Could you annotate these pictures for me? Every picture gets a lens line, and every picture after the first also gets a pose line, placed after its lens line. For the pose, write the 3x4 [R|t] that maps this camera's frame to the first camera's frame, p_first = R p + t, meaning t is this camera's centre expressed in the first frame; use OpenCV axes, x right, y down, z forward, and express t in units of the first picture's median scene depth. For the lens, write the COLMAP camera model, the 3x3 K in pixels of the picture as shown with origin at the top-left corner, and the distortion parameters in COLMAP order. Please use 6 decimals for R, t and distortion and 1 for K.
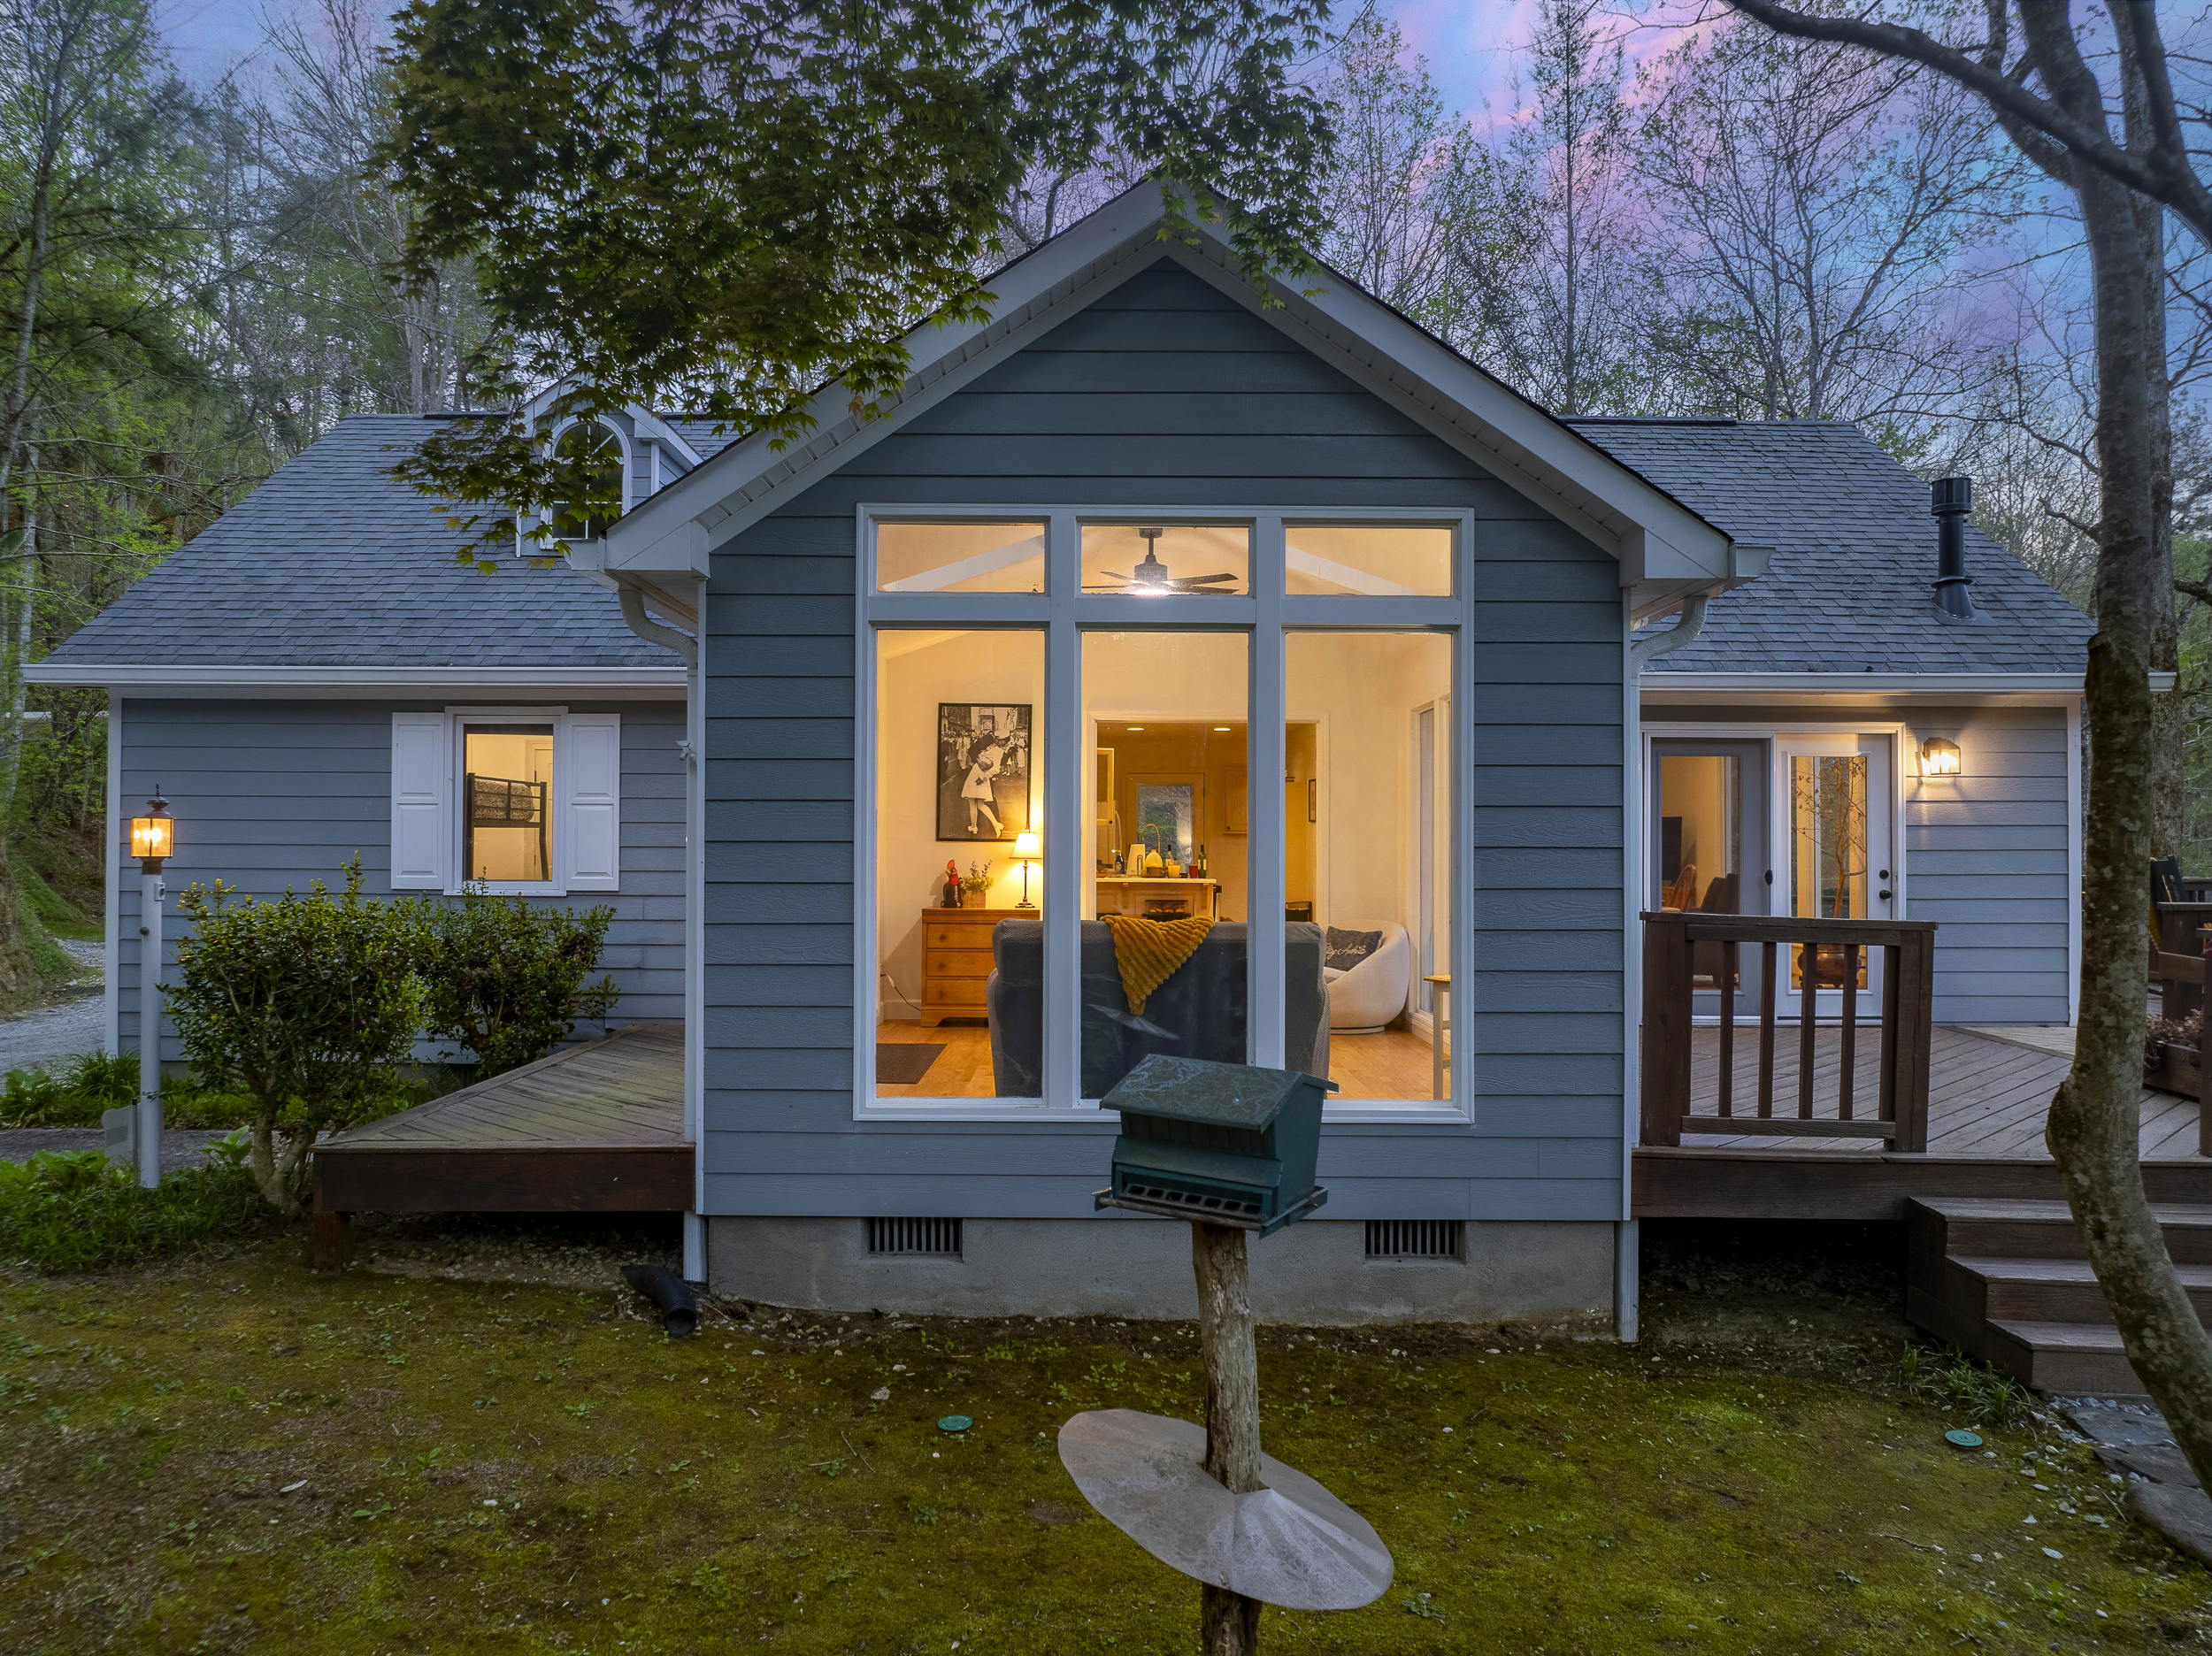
lens RADIAL K [[1541.7, 0, 1106.0], [0, 1541.7, 828.0], [0, 0, 1]] dist [-0.009253, -0.005237]
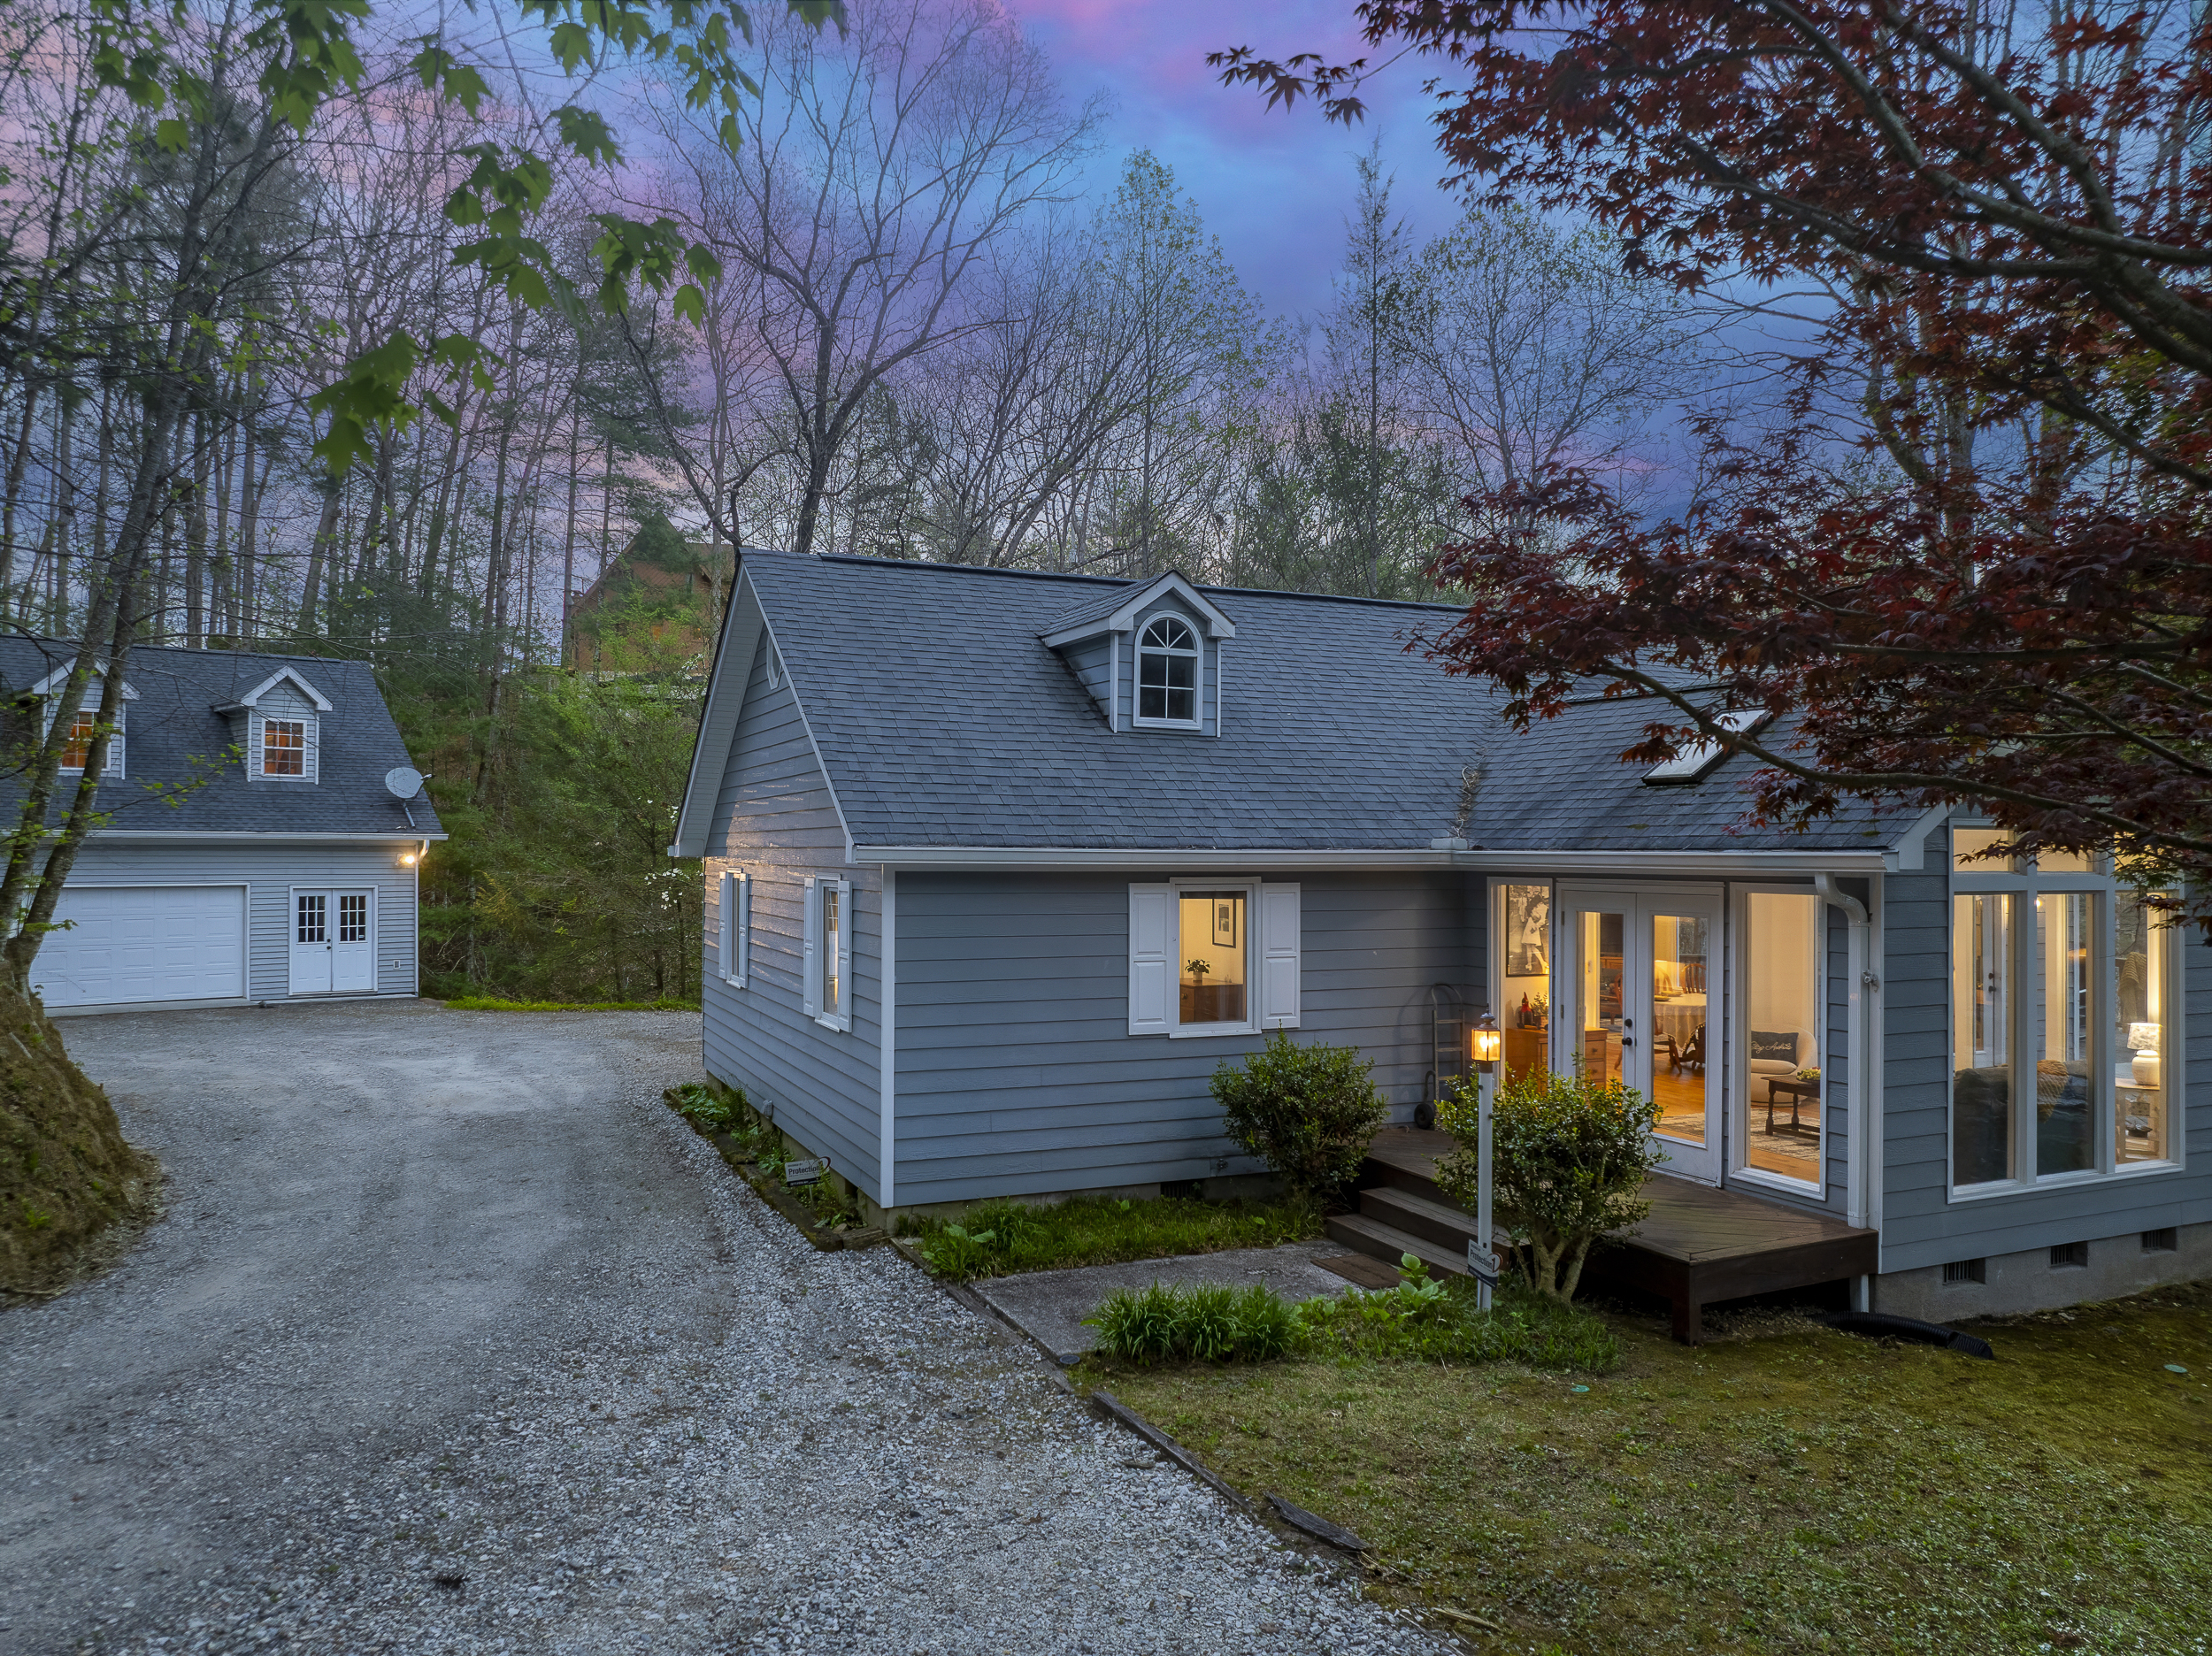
lens RADIAL K [[1541.7, 0, 1106.0], [0, 1541.7, 828.0], [0, 0, 1]] dist [-0.009253, -0.005237]
pose [[0.909352, 0.003628, 0.416012, -1.044576], [-0.004484, 0.999989, 0.001080, -0.127720], [-0.416003, -0.002847, 0.909359, -0.053616]]
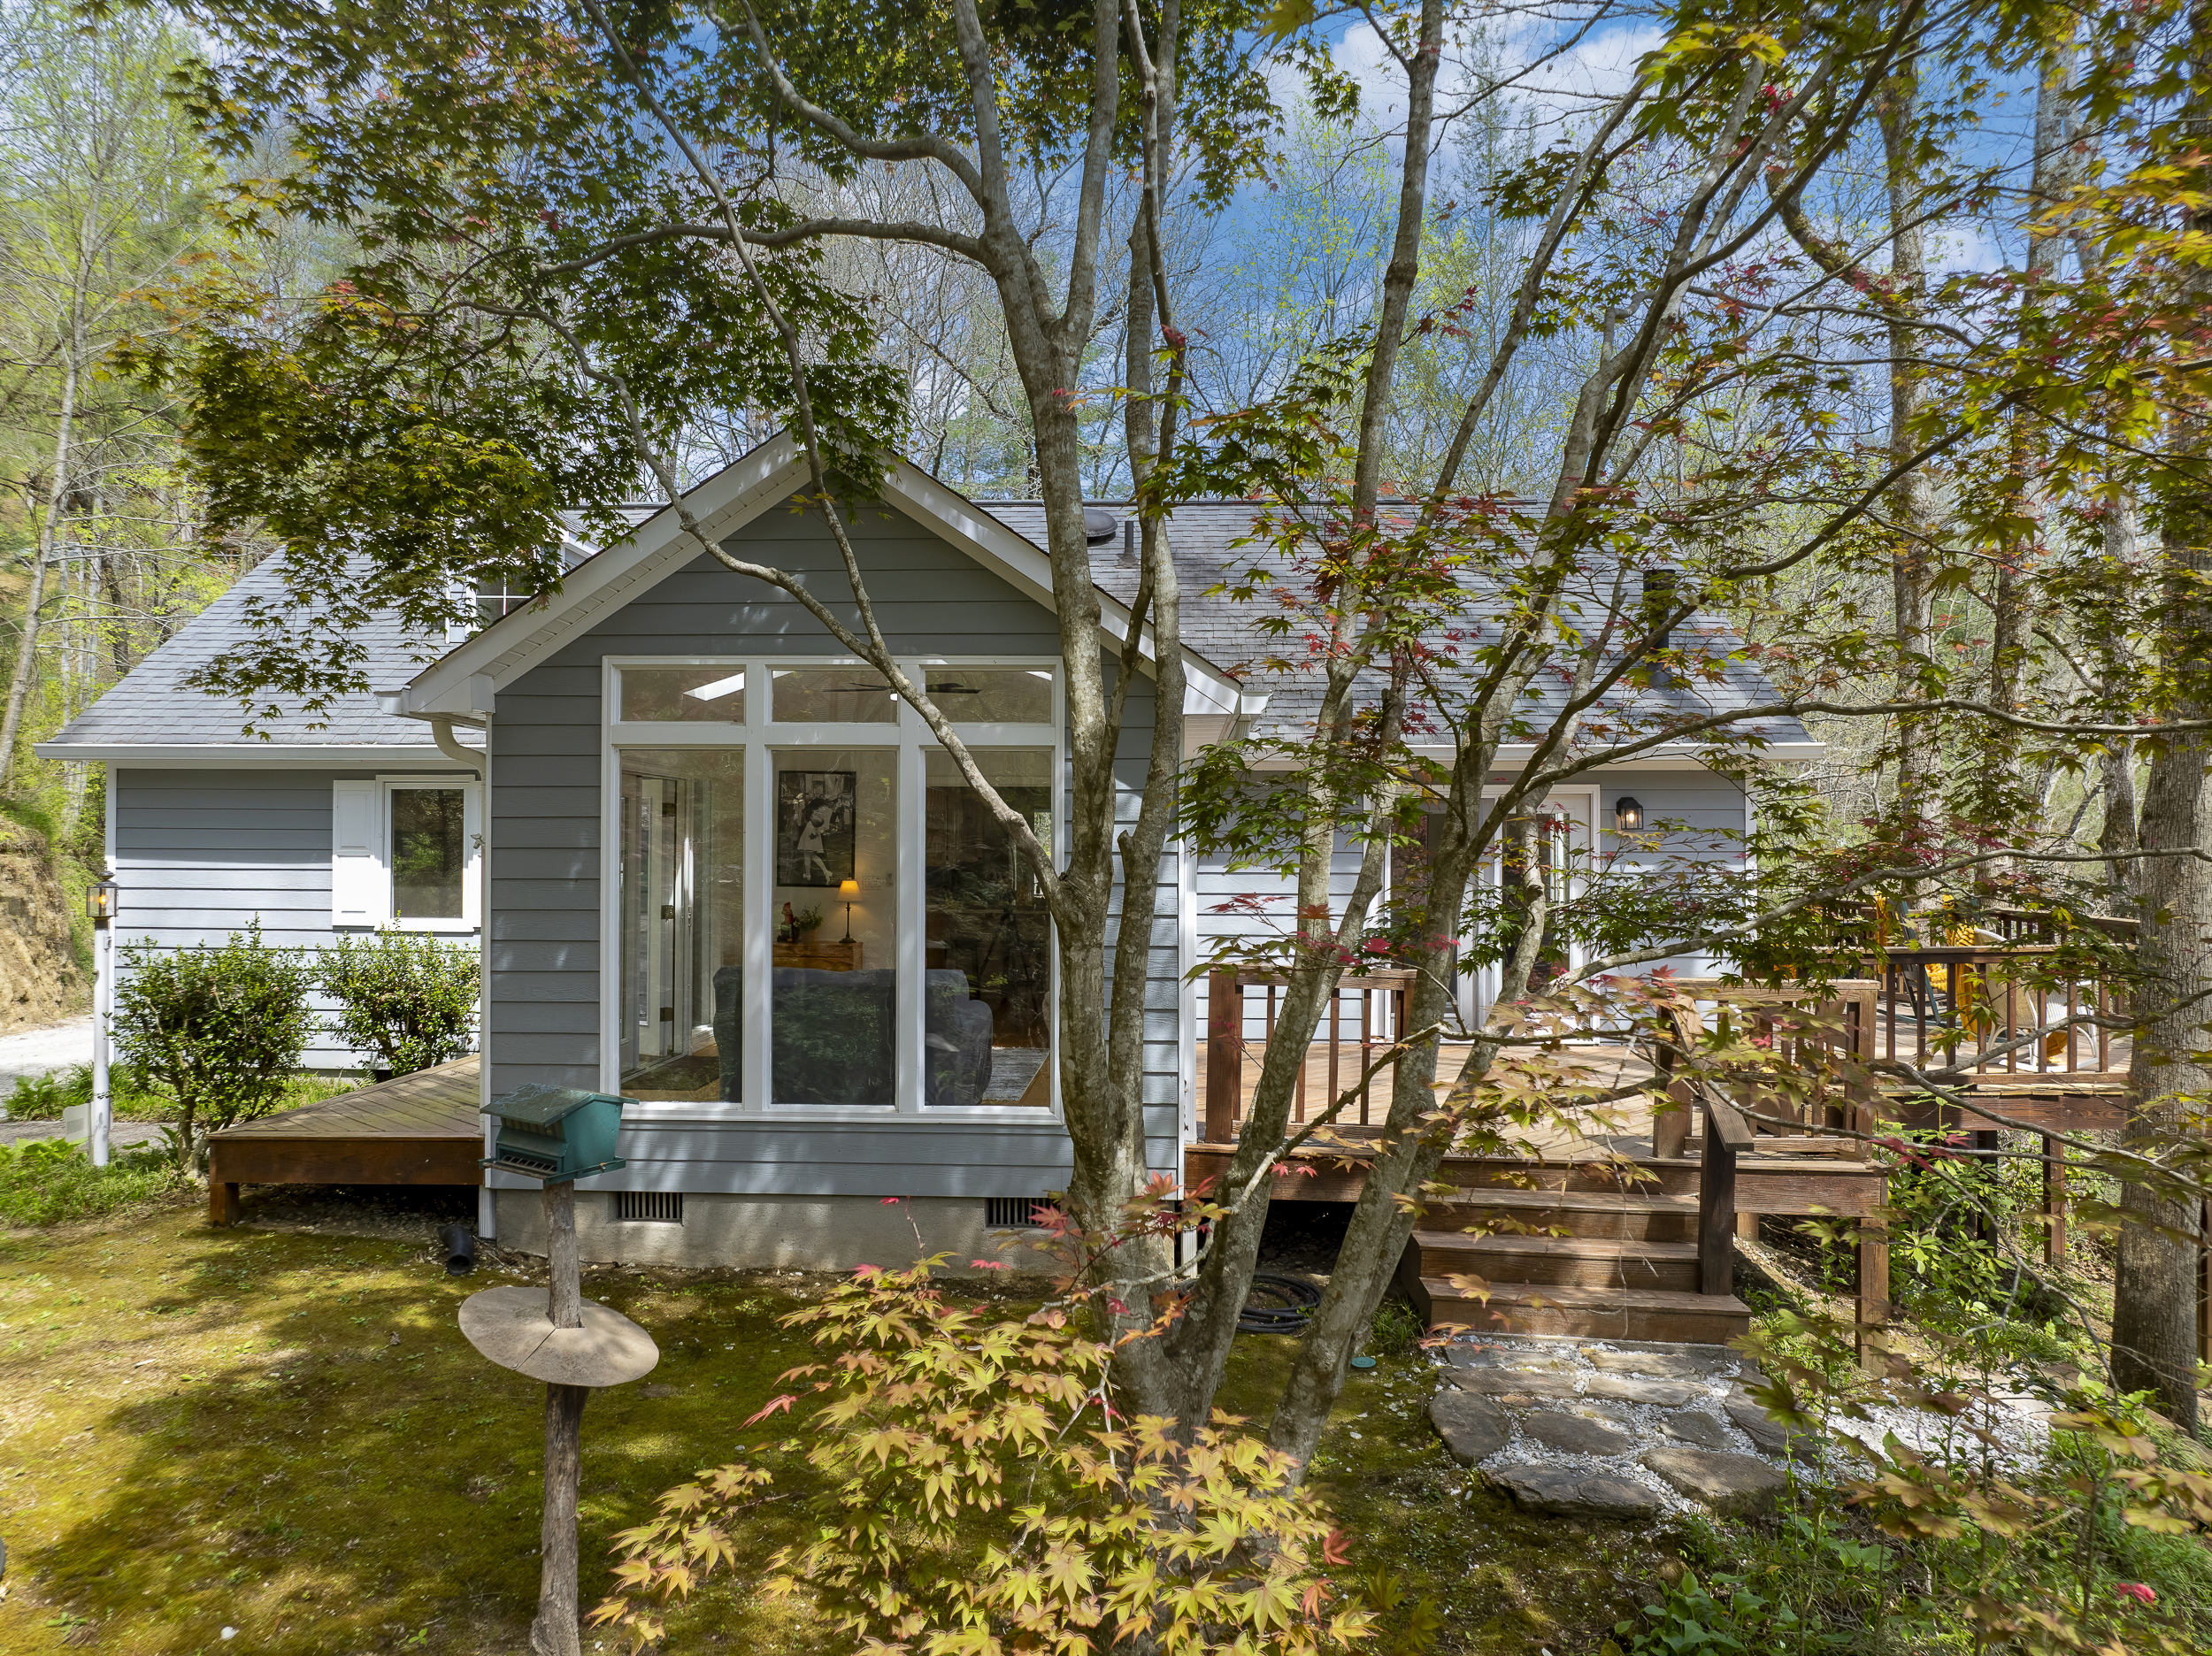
lens RADIAL K [[1584.6, 0, 1103.8], [0, 1584.6, 798.1], [0, 0, 1]] dist [-0.000787, -0.000963]
pose [[0.998490, -0.001951, -0.054898, 0.227339], [0.001026, 0.999857, -0.016857, -0.041815], [0.054923, 0.016775, 0.998350, -0.229477]]
